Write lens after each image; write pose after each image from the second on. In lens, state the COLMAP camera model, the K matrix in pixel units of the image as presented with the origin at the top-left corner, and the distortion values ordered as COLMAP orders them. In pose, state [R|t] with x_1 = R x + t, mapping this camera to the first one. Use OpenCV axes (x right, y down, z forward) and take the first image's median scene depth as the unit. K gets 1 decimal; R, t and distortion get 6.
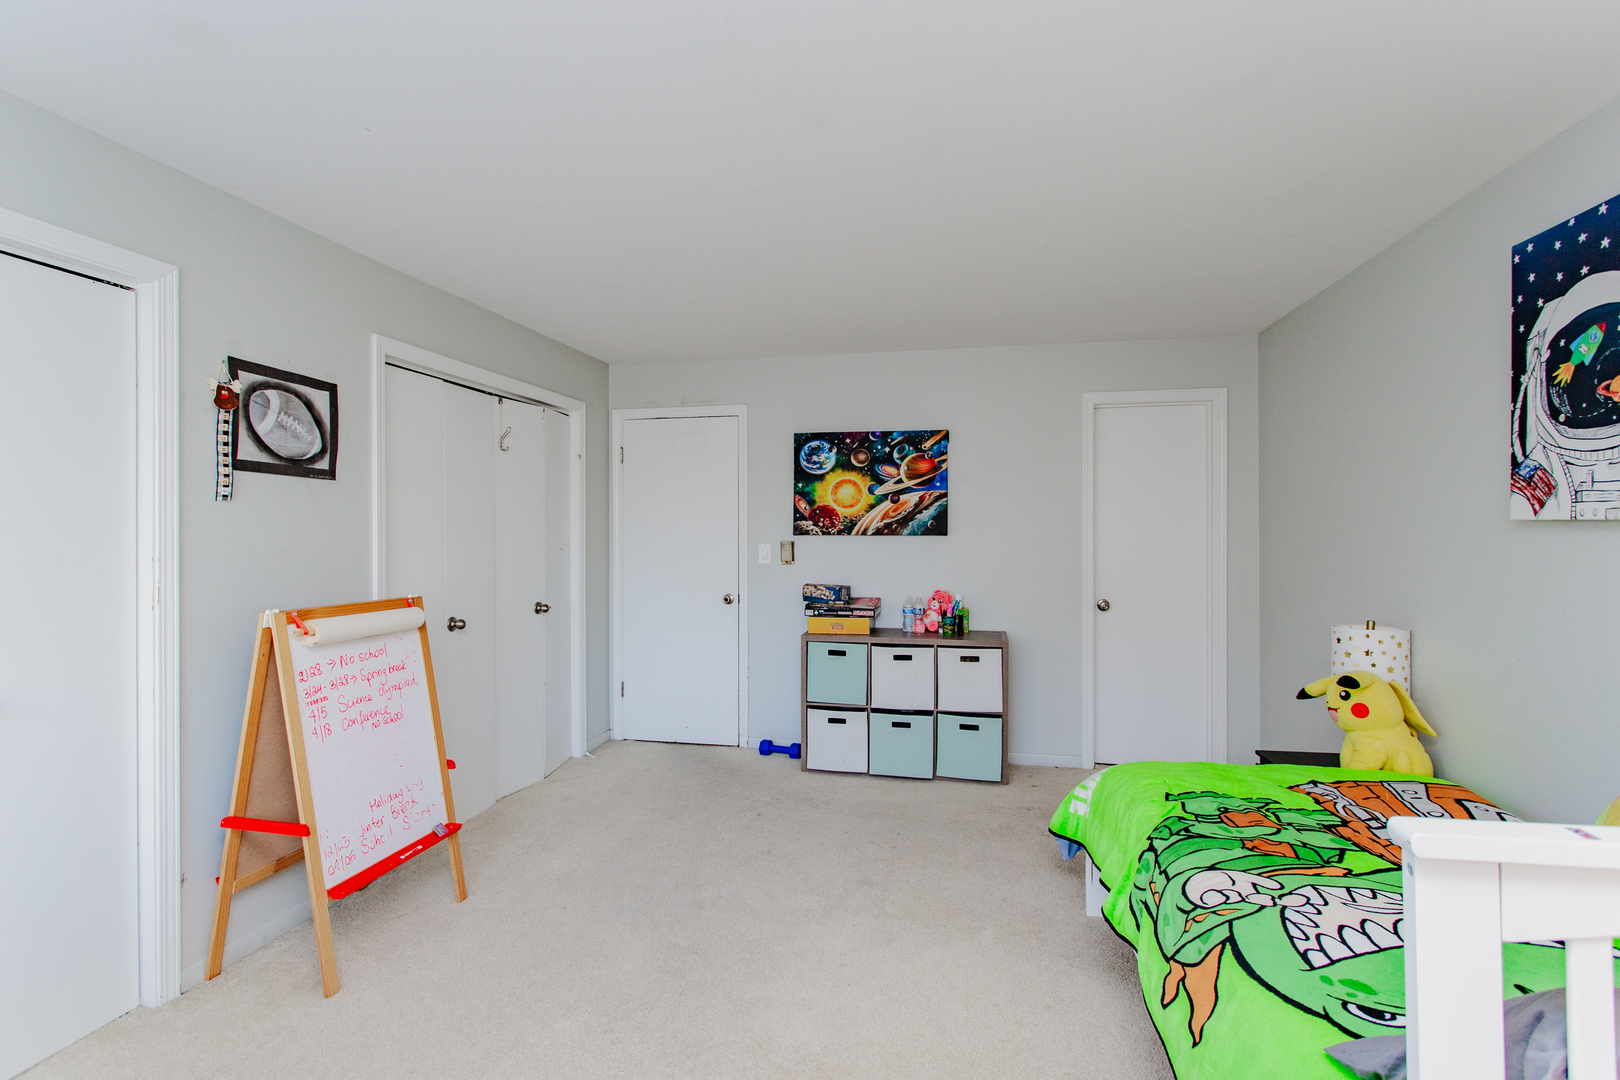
lens RADIAL K [[774.1, 0, 809.0], [0, 774.1, 532.5], [0, 0, 1]] dist [0.001142, 0.000414]
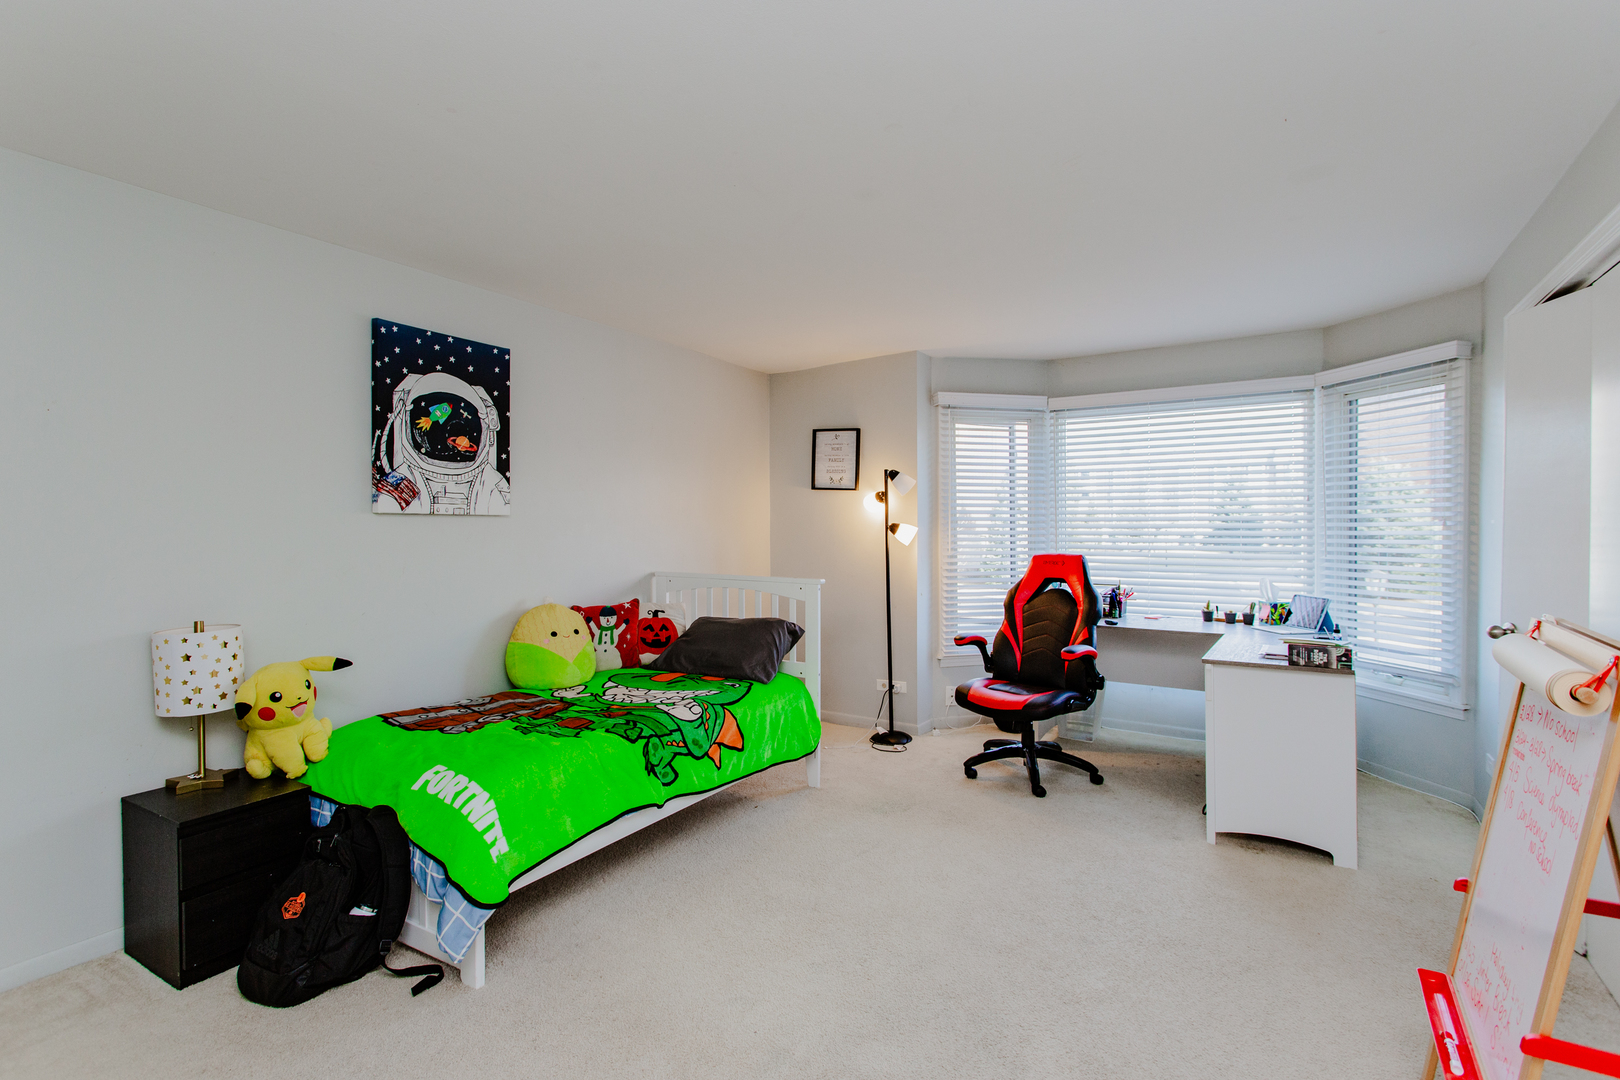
lens RADIAL K [[774.1, 0, 799.6], [0, 774.1, 530.2], [0, 0, 1]] dist [0.001142, 0.000414]
pose [[-0.937389, -0.002972, 0.348273, -0.320935], [0.002456, 0.999882, 0.015142, -0.004310], [-0.348277, 0.015050, -0.937271, 2.209299]]
